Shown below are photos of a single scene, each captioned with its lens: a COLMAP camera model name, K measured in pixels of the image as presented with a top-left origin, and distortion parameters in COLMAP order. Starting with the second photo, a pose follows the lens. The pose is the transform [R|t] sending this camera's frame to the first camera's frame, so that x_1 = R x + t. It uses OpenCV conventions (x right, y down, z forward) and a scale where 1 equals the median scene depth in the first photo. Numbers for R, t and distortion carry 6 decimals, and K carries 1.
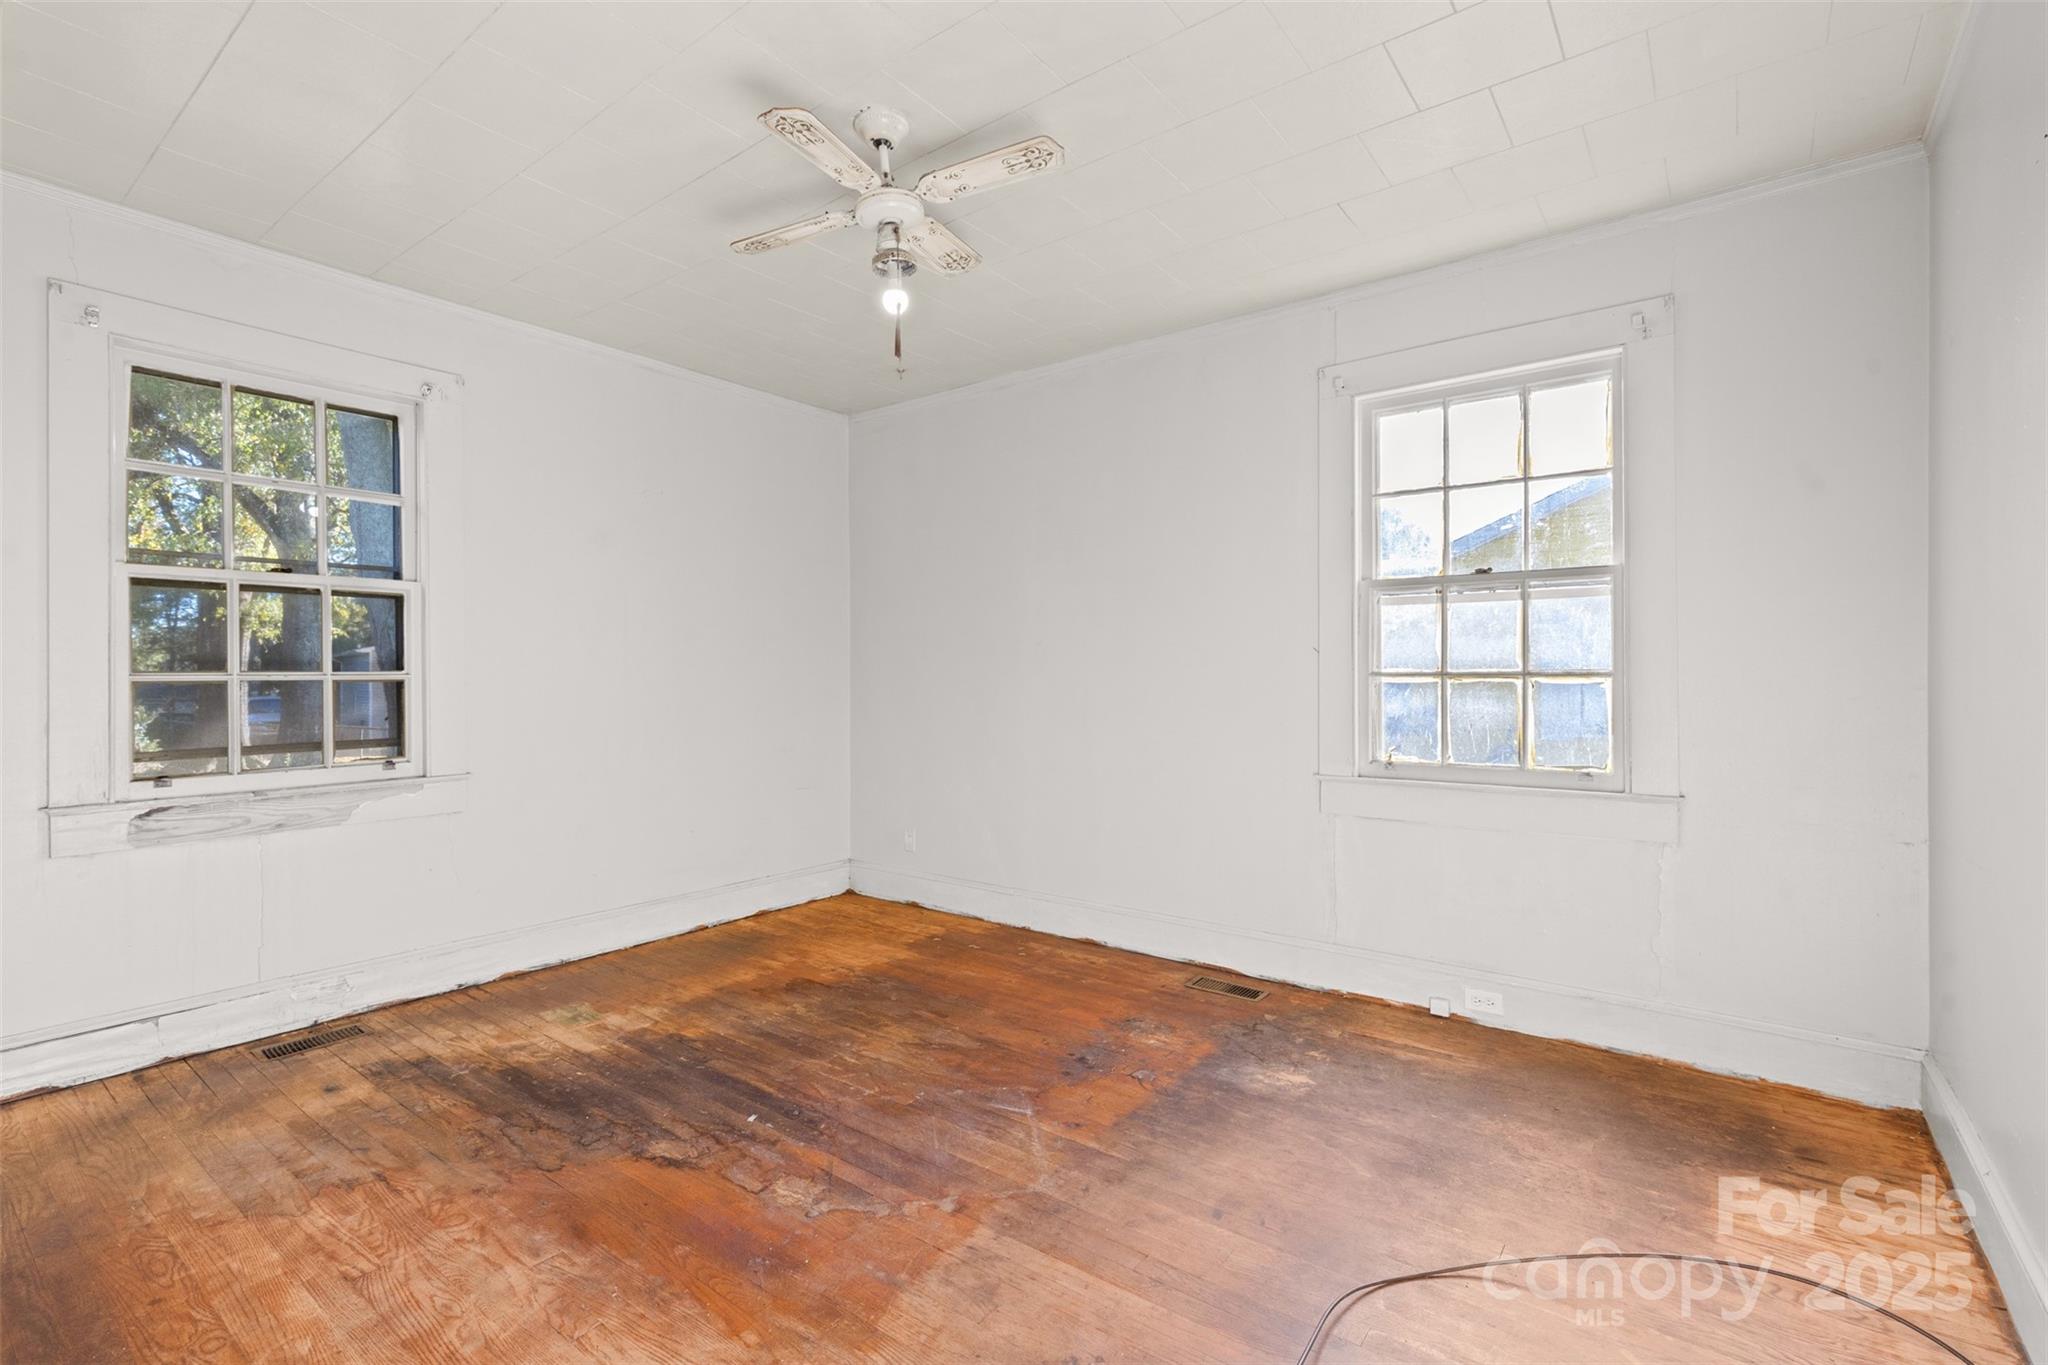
lens RADIAL K [[920.9, 0, 1026.6], [0, 920.9, 679.9], [0, 0, 1]] dist [0.001346, 0.000023]
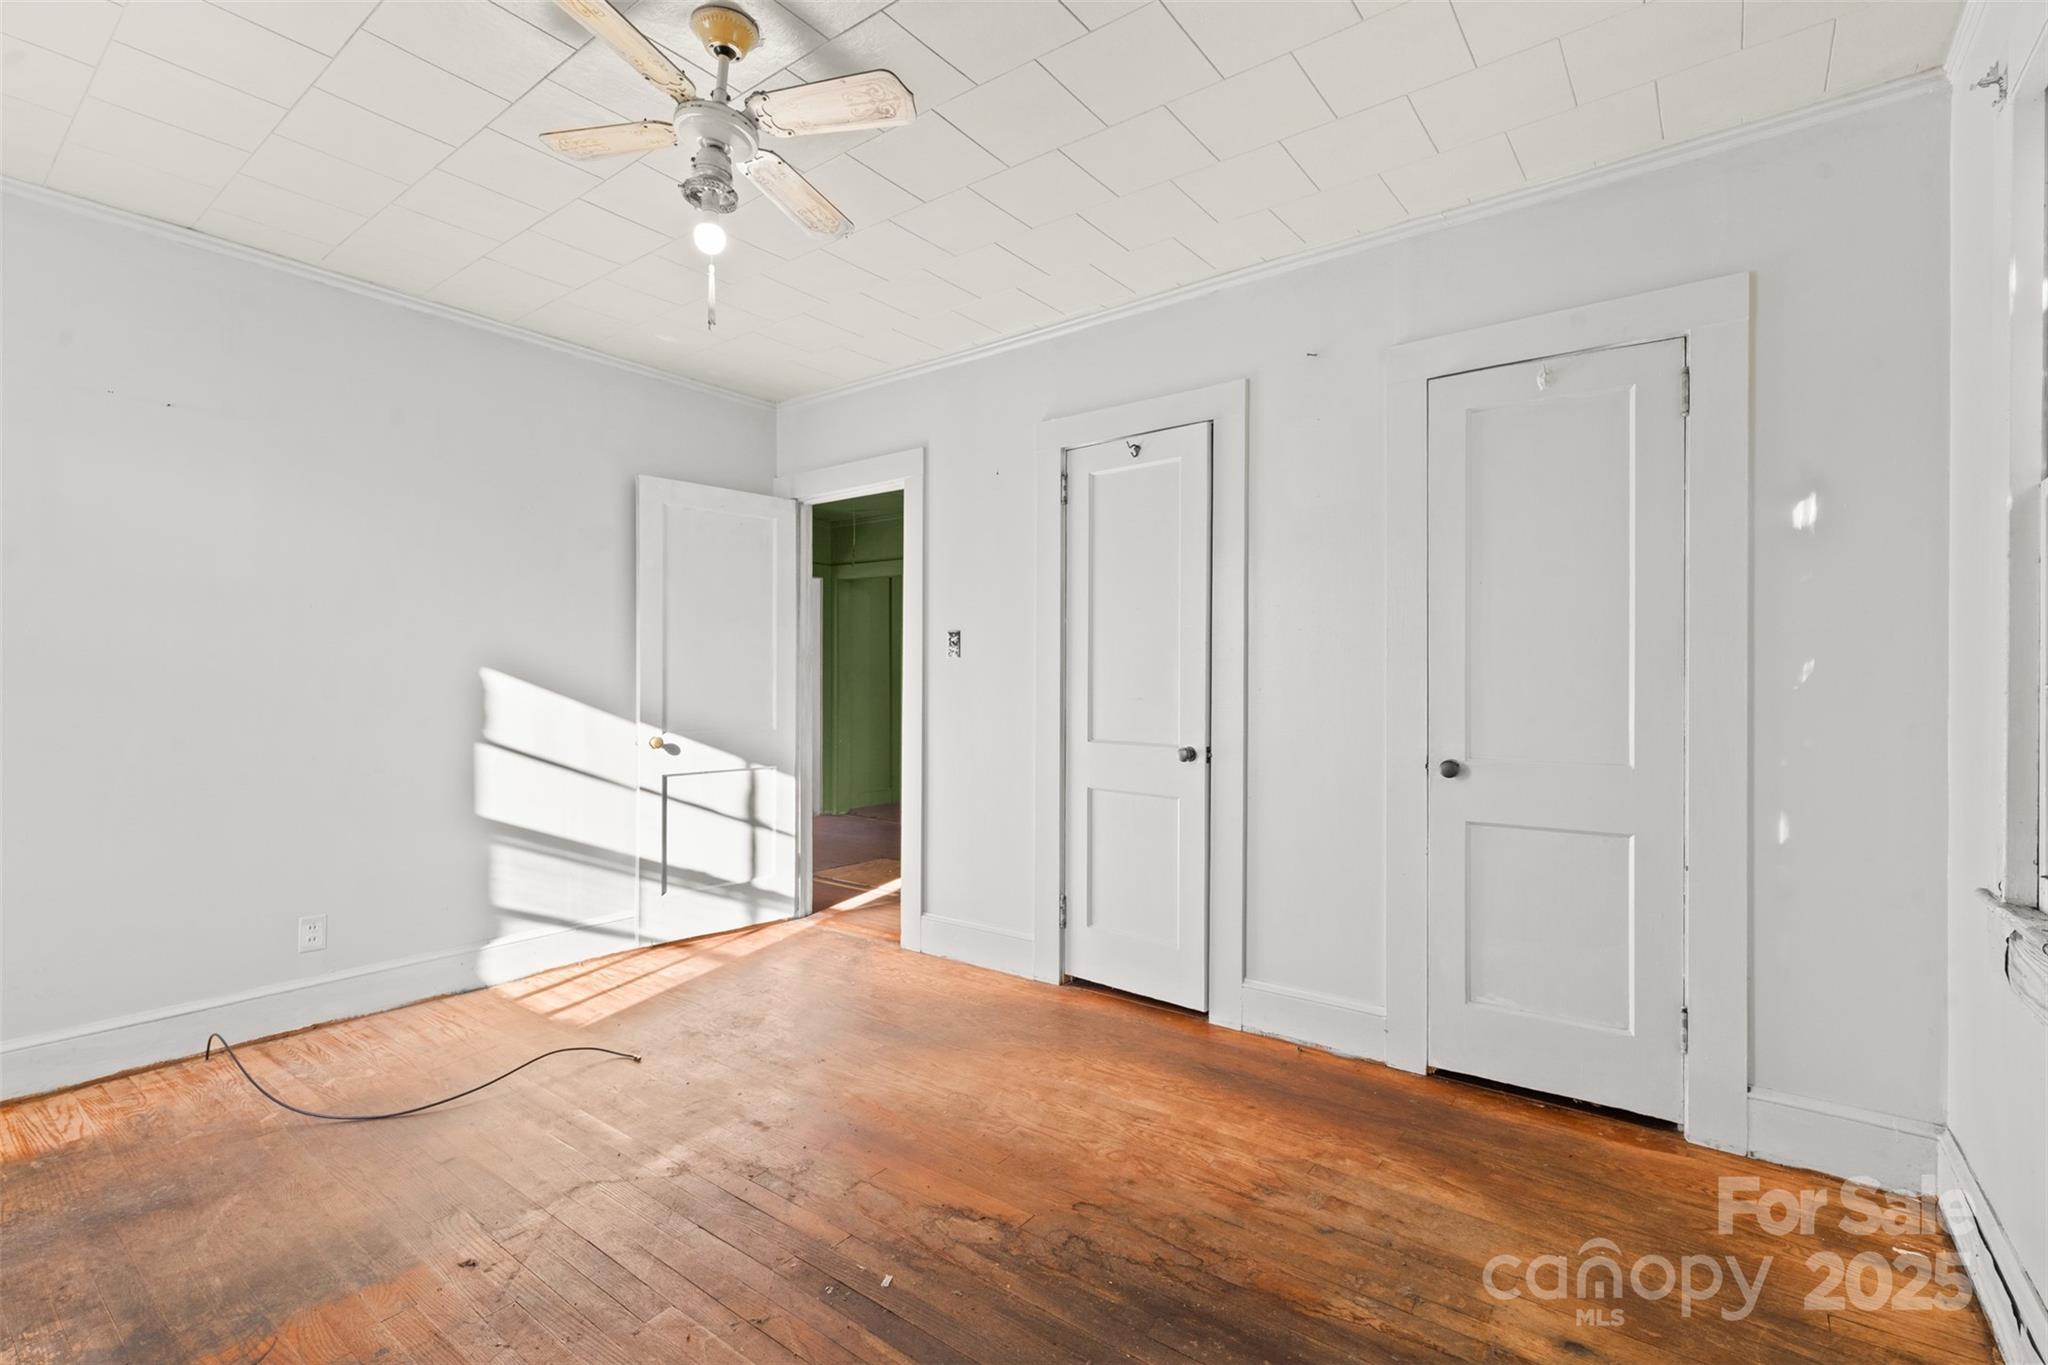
lens RADIAL K [[920.9, 0, 1026.6], [0, 920.9, 679.9], [0, 0, 1]] dist [0.001346, 0.000023]
pose [[-0.999998, -0.000758, 0.001874, -0.459903], [-0.000758, 1.000000, 0.000021, -0.009296], [-0.001874, 0.000020, -0.999998, 1.948815]]
